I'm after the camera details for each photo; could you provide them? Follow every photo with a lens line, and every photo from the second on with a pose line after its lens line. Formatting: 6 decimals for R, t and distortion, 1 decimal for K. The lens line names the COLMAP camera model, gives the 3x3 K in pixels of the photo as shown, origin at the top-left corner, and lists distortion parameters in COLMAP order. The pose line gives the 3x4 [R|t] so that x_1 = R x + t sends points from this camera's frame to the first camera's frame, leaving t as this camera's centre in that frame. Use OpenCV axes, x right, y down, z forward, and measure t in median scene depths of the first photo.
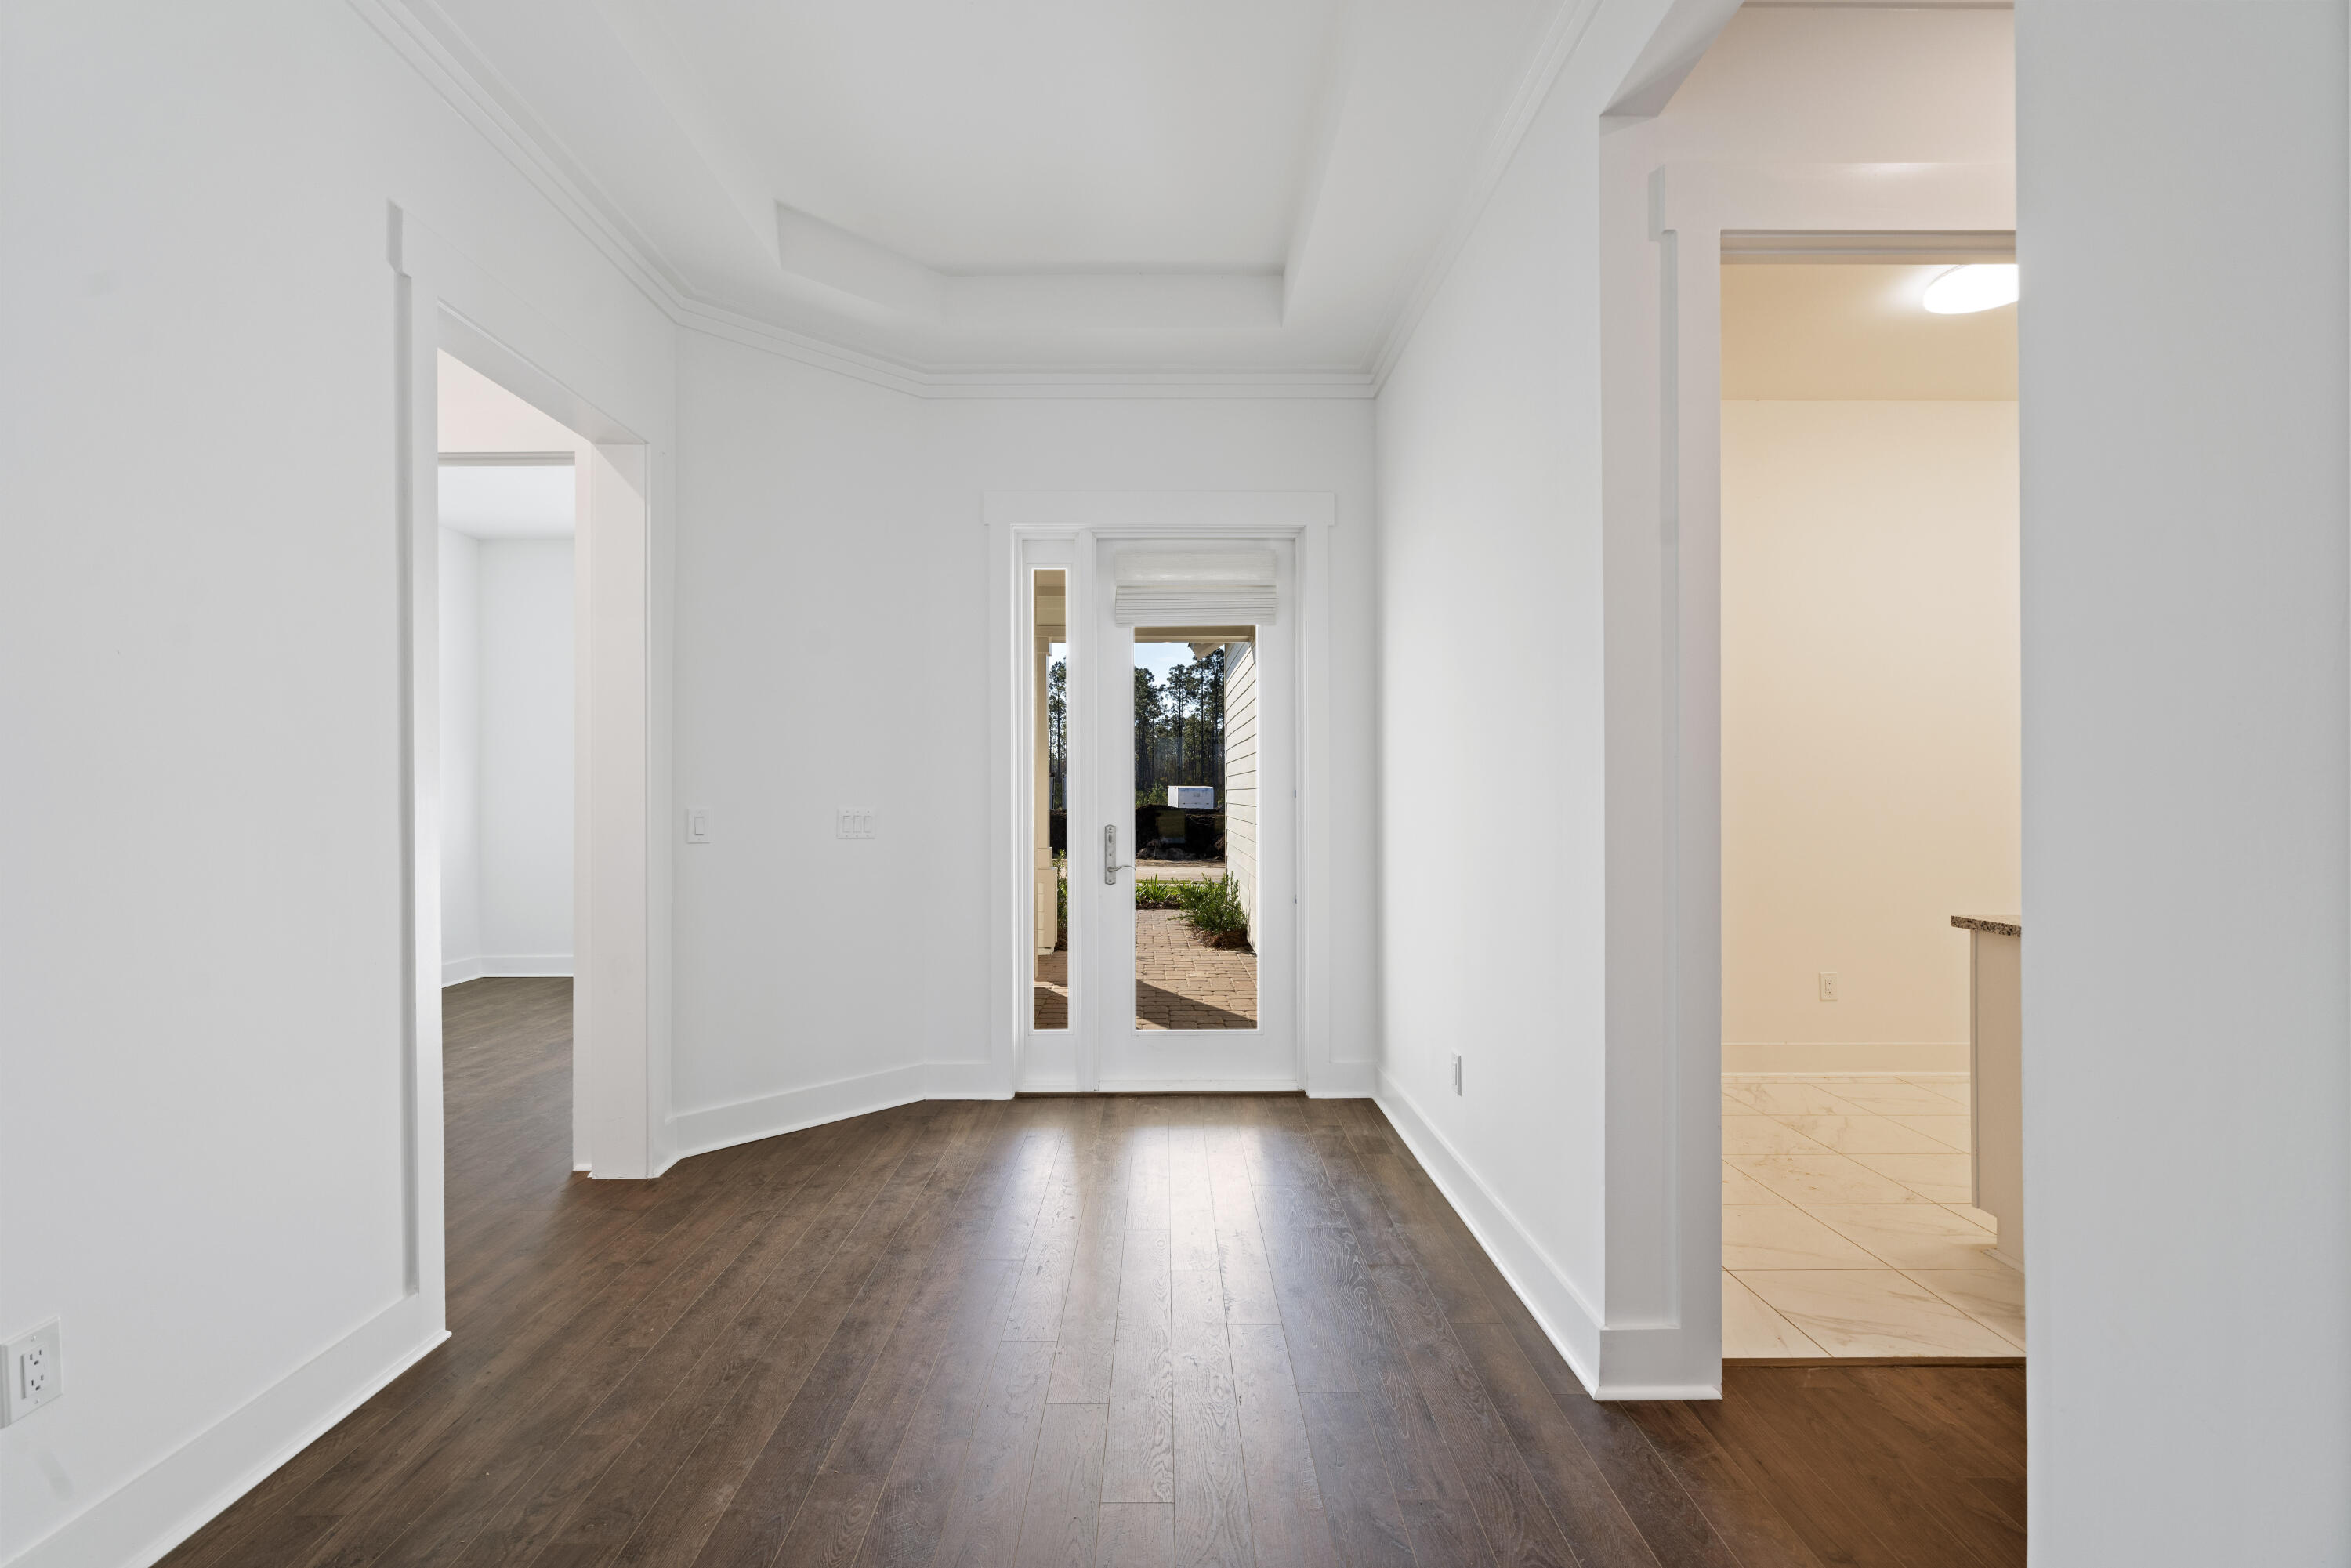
lens RADIAL K [[1058.5, 0, 1152.4], [0, 1058.5, 789.8], [0, 0, 1]] dist [-0.002111, 0.001570]
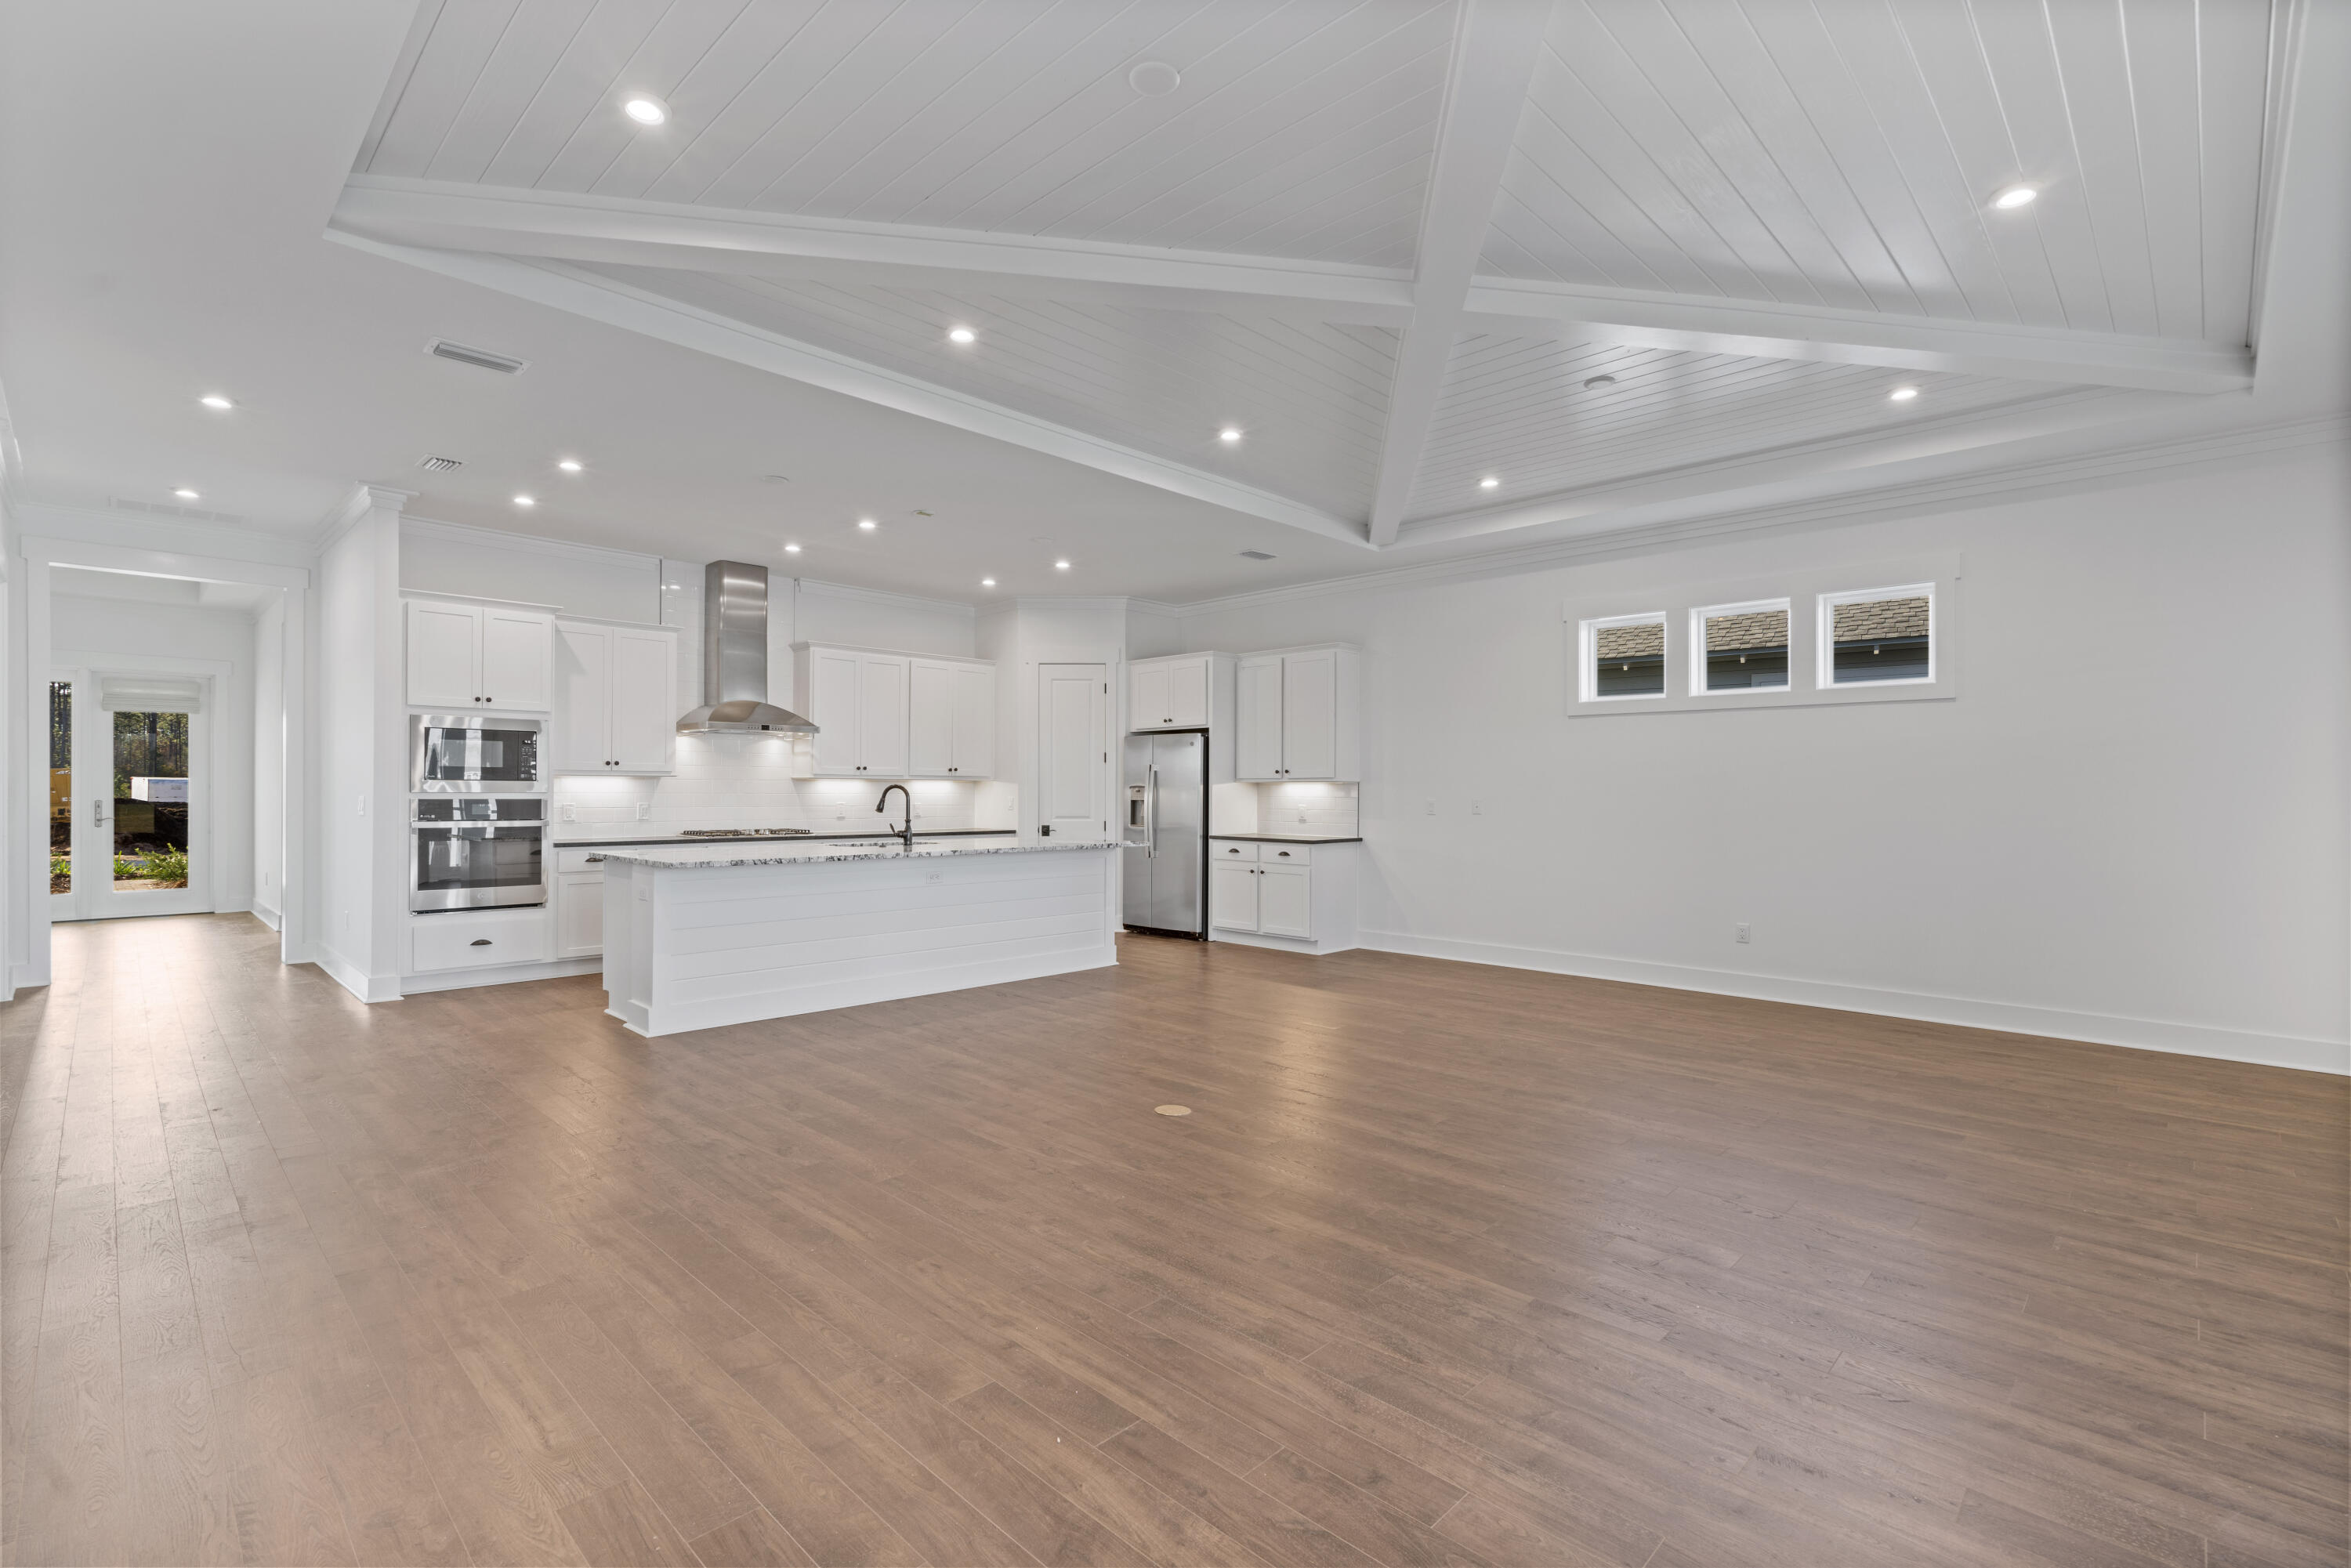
lens RADIAL K [[1058.5, 0, 1152.4], [0, 1058.5, 789.8], [0, 0, 1]] dist [-0.002111, 0.001570]
pose [[0.709289, 0.007629, 0.704876, -0.038160], [-0.008012, 0.999964, -0.002761, 0.001242], [-0.704872, -0.003689, 0.709325, -2.176815]]
